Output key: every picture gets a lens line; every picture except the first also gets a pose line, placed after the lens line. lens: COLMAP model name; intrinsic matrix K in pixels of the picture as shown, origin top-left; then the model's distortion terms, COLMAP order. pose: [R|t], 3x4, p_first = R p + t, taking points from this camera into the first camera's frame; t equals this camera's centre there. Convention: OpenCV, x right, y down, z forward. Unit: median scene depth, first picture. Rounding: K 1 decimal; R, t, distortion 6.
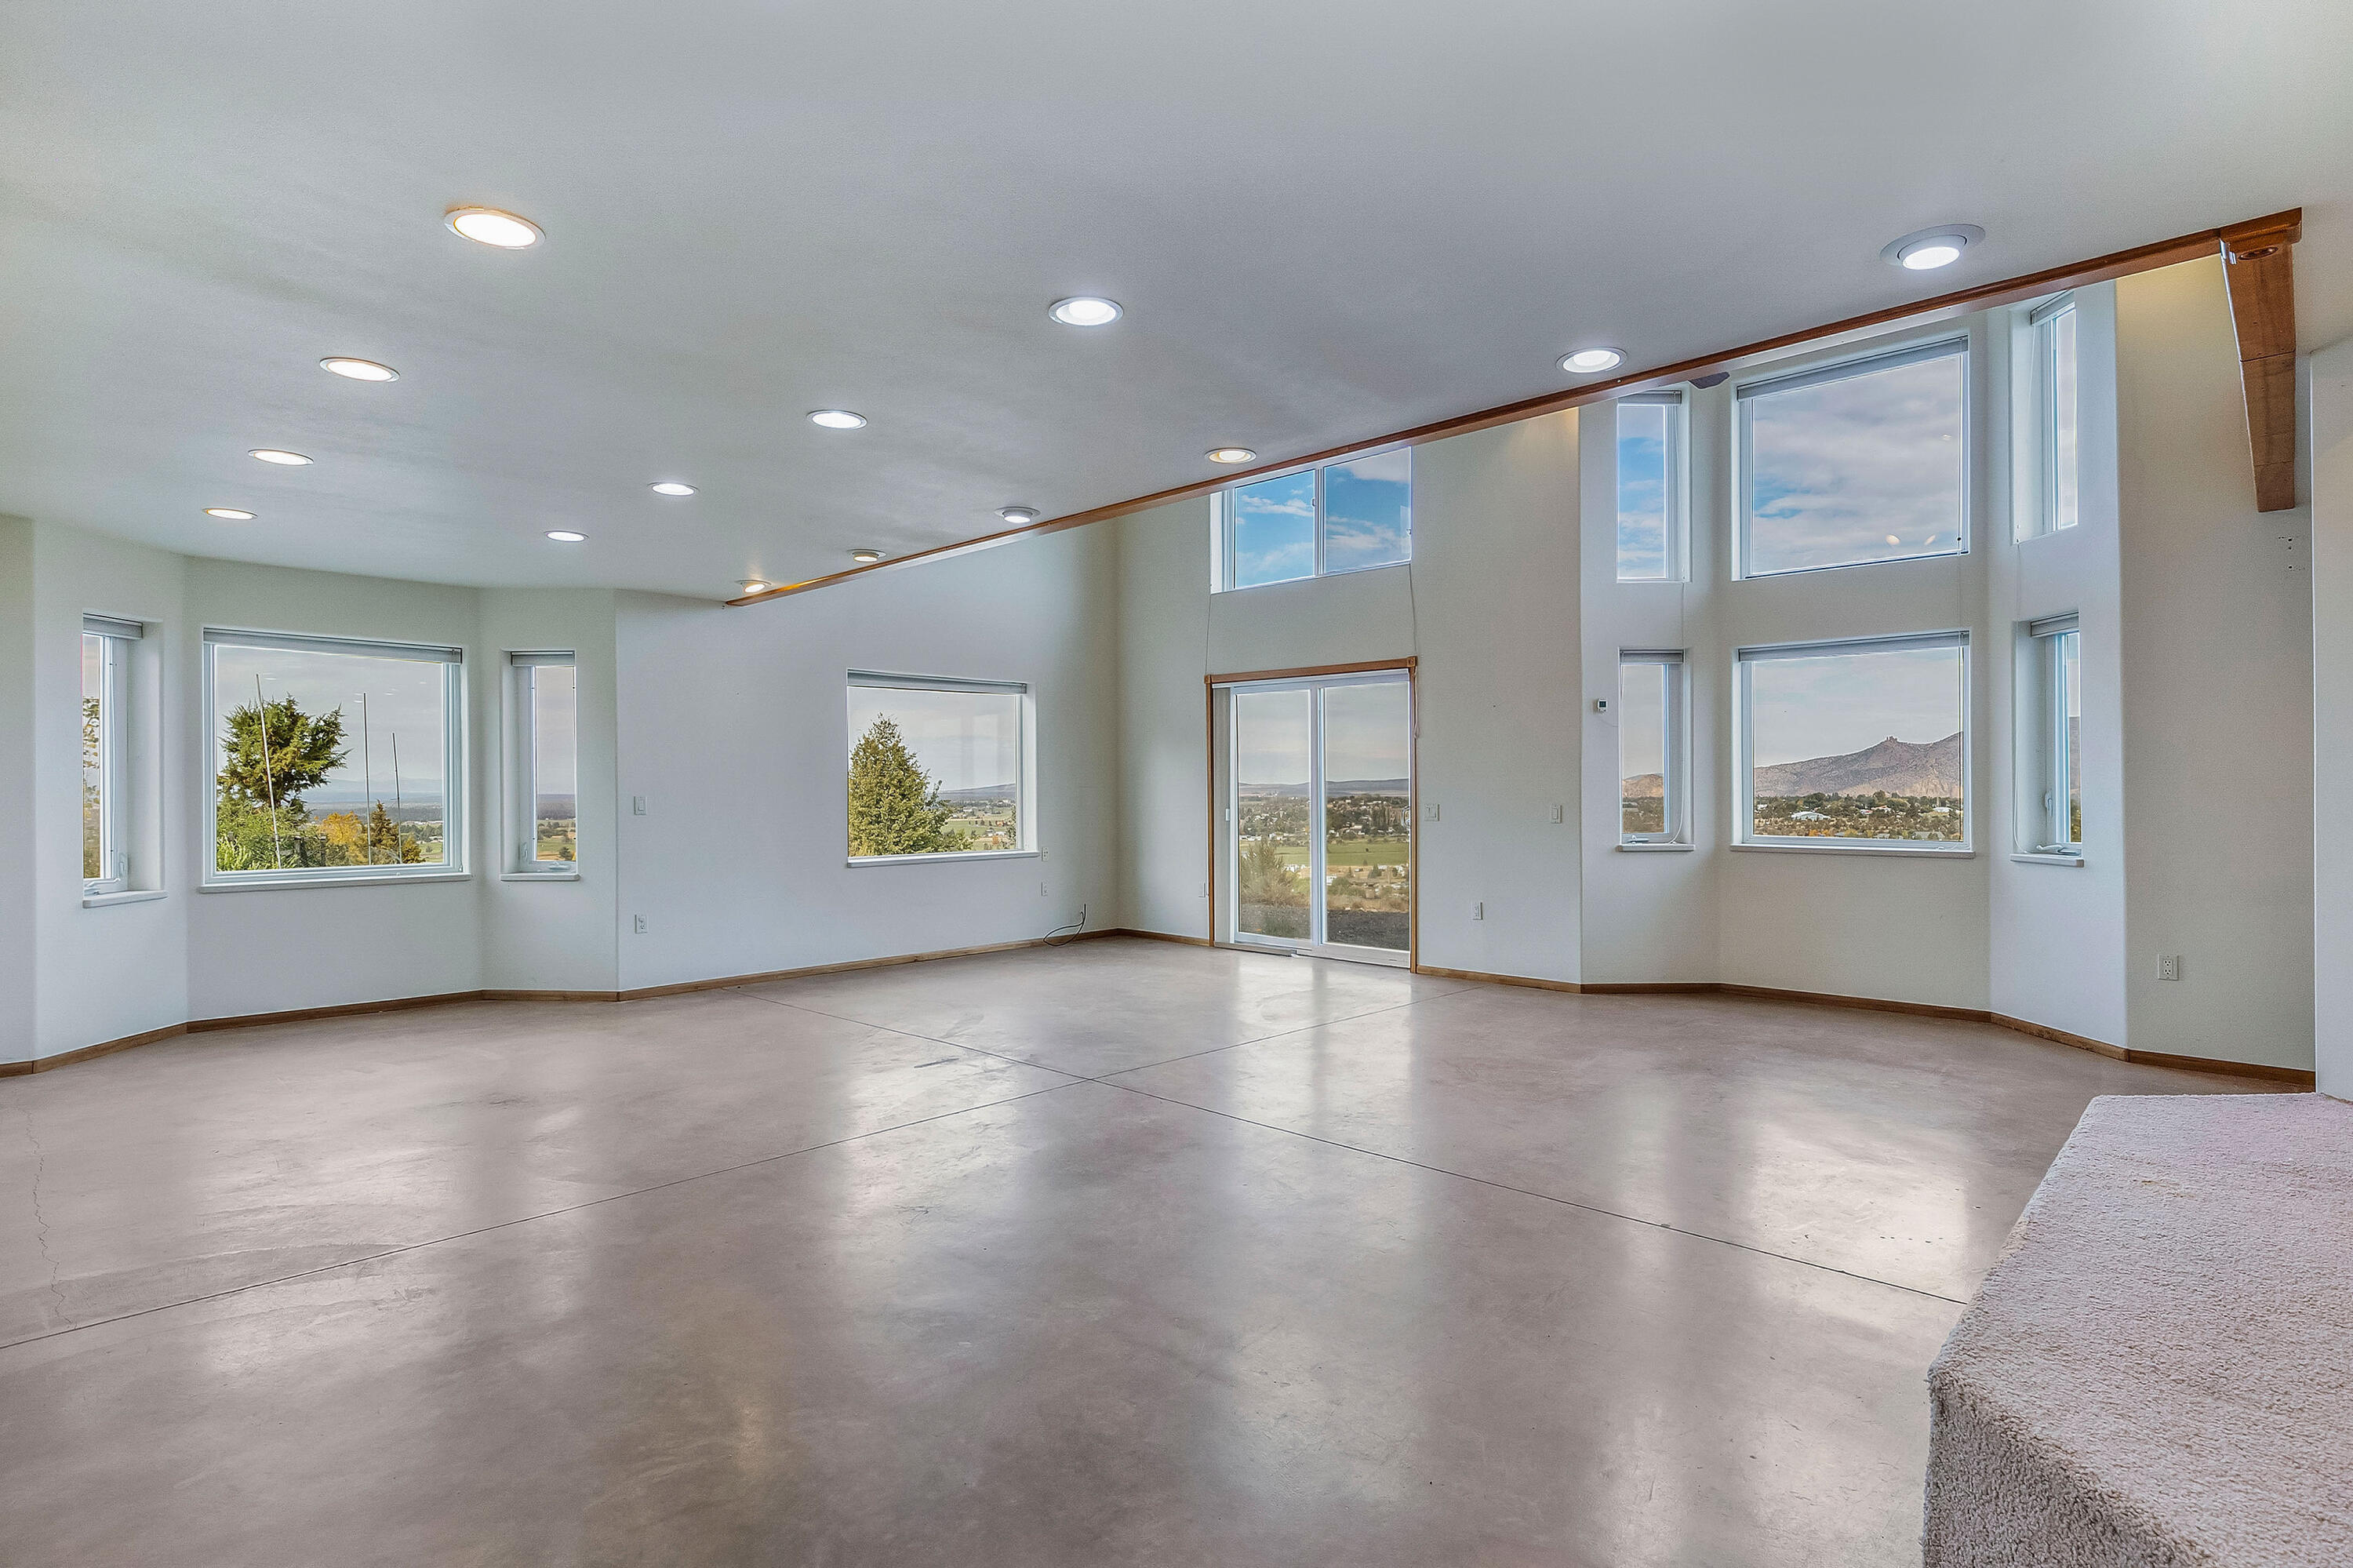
lens RADIAL K [[1112.3, 0, 1176.5], [0, 1112.3, 784.0], [0, 0, 1]] dist [-0.001118, -0.000213]
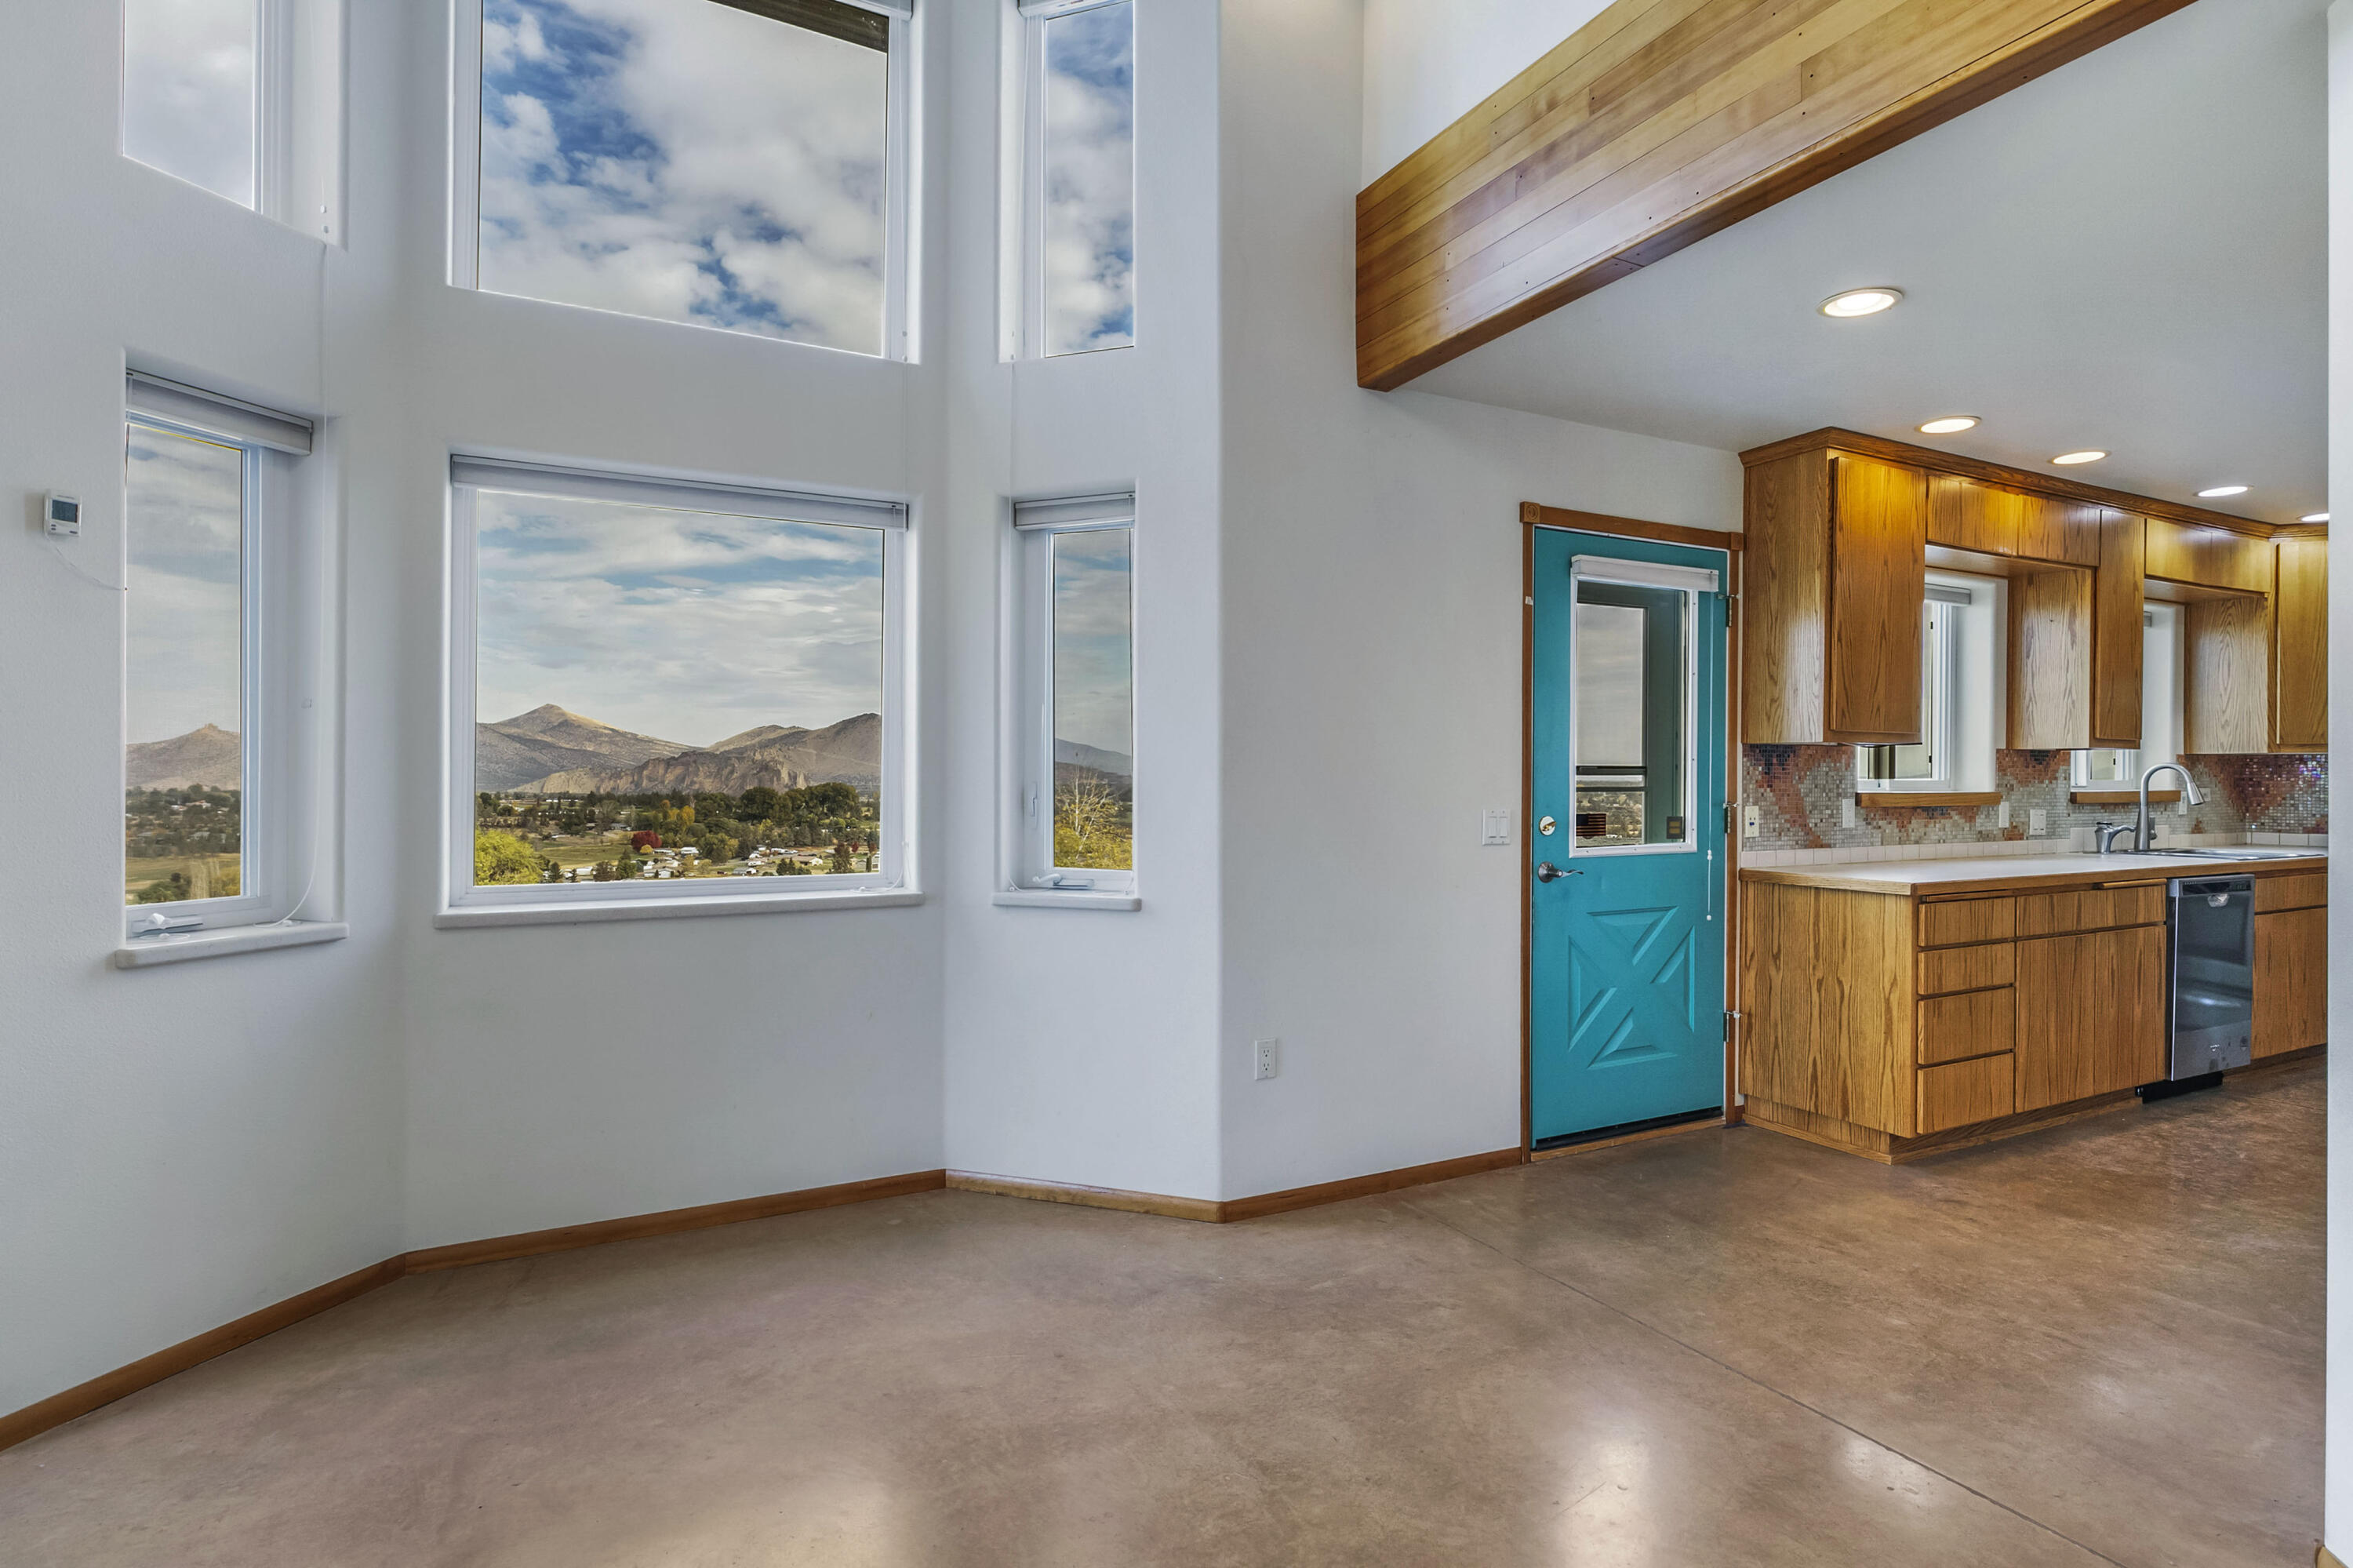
lens RADIAL K [[1187.6, 0, 1176.5], [0, 1187.6, 784.0], [0, 0, 1]] dist [0.003178, 0.000860]
pose [[0.302243, 0.001260, 0.953230, 0.153177], [-0.007629, 0.999970, 0.001097, 0.003102], [-0.953200, -0.007603, 0.302244, 0.586997]]
